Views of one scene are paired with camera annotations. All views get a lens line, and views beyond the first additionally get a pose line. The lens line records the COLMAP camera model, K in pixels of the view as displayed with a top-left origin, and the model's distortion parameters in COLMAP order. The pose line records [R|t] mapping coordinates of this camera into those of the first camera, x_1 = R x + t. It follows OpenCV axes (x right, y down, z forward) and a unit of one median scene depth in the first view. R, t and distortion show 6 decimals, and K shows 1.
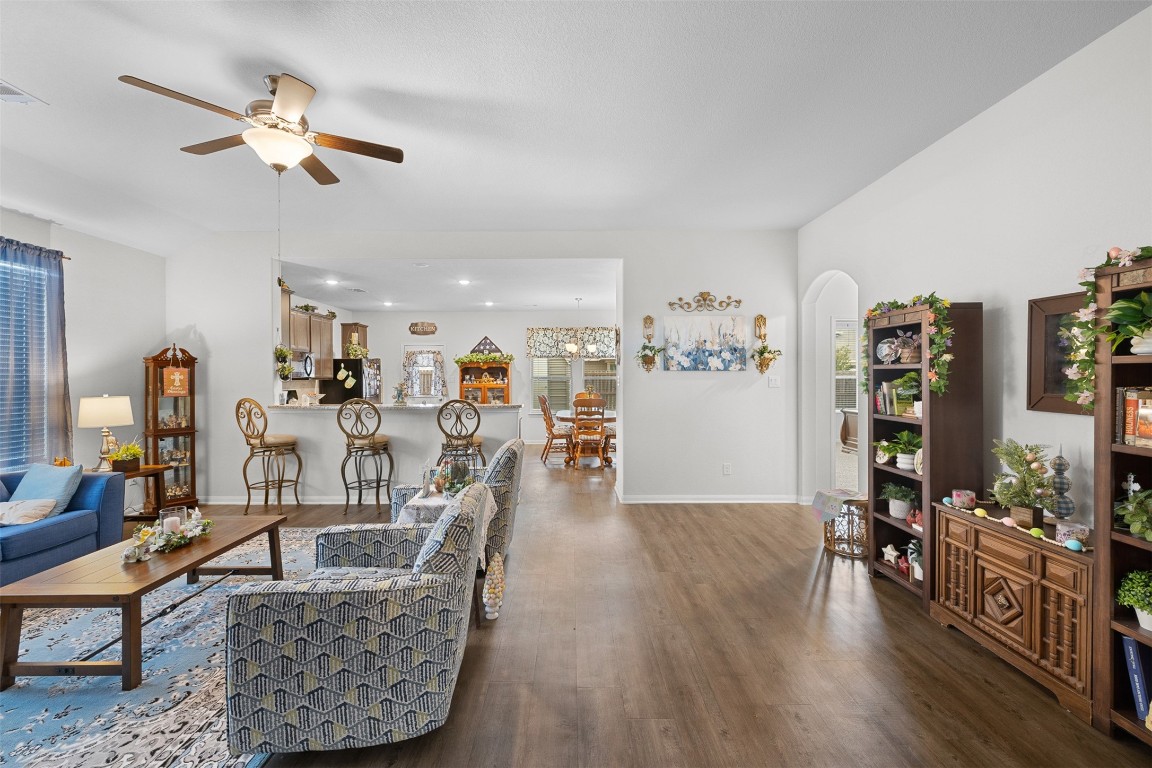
lens RADIAL K [[520.7, 0, 576.3], [0, 520.7, 380.4], [0, 0, 1]] dist [-0.000912, -0.000074]
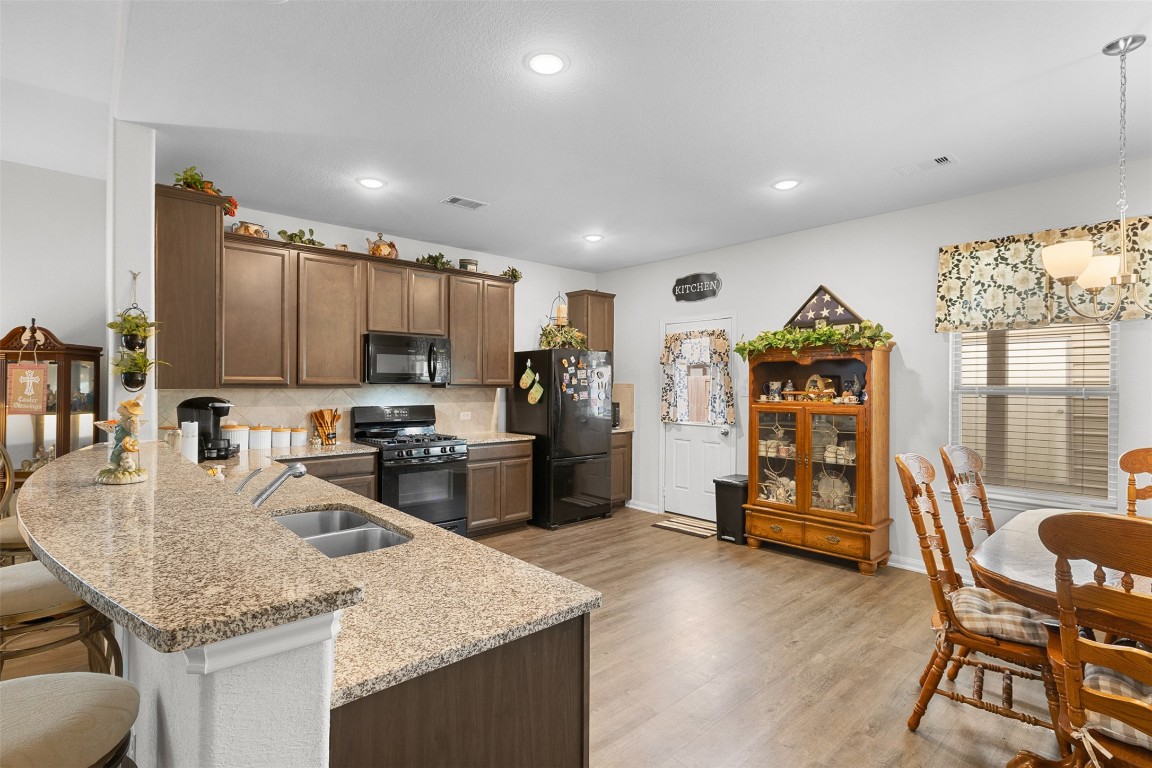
lens RADIAL K [[548.4, 0, 575.1], [0, 548.4, 382.3], [0, 0, 1]] dist [-0.001941, 0.000450]
pose [[0.661929, 0.002141, -0.749563, 0.021645], [-0.012392, 0.999891, -0.008087, -0.003574], [0.749464, 0.014642, 0.661883, 0.583312]]
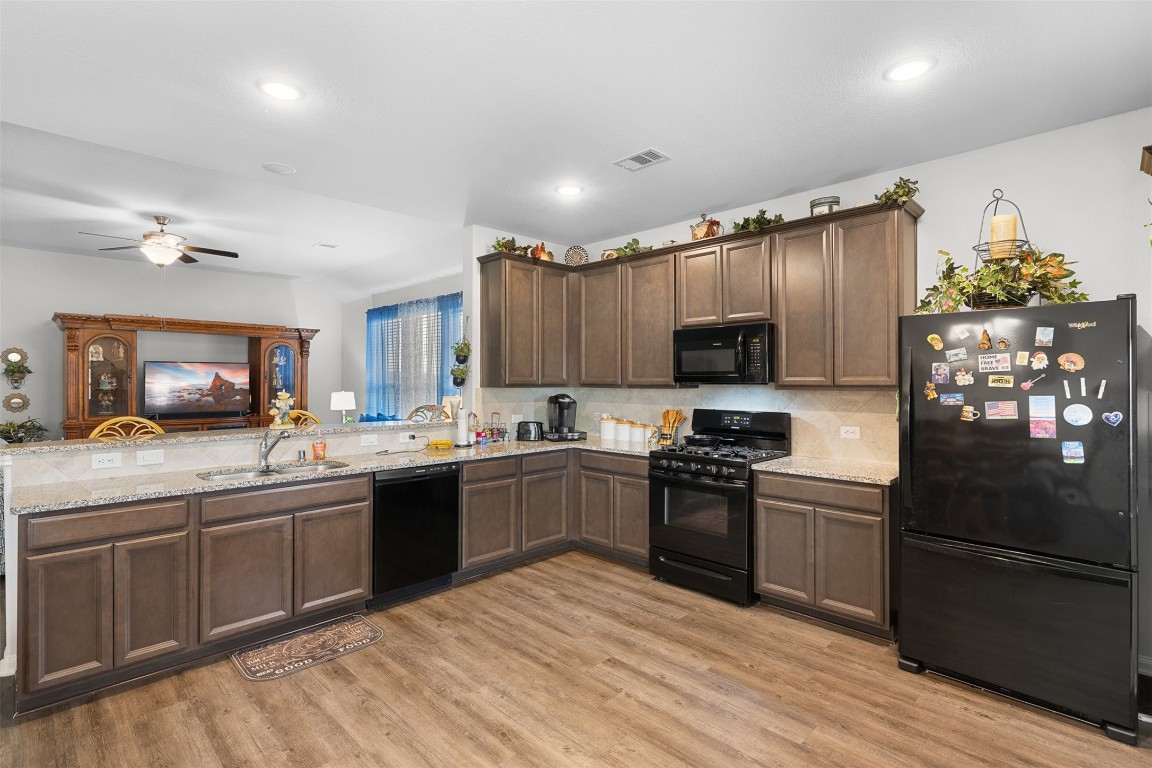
lens RADIAL K [[548.4, 0, 578.3], [0, 548.4, 376.6], [0, 0, 1]] dist [-0.001941, 0.000450]
pose [[-0.711697, -0.007106, -0.702451, -0.076762], [-0.007747, 0.999967, -0.002267, -0.007757], [0.702444, 0.003828, -0.711729, 0.977985]]
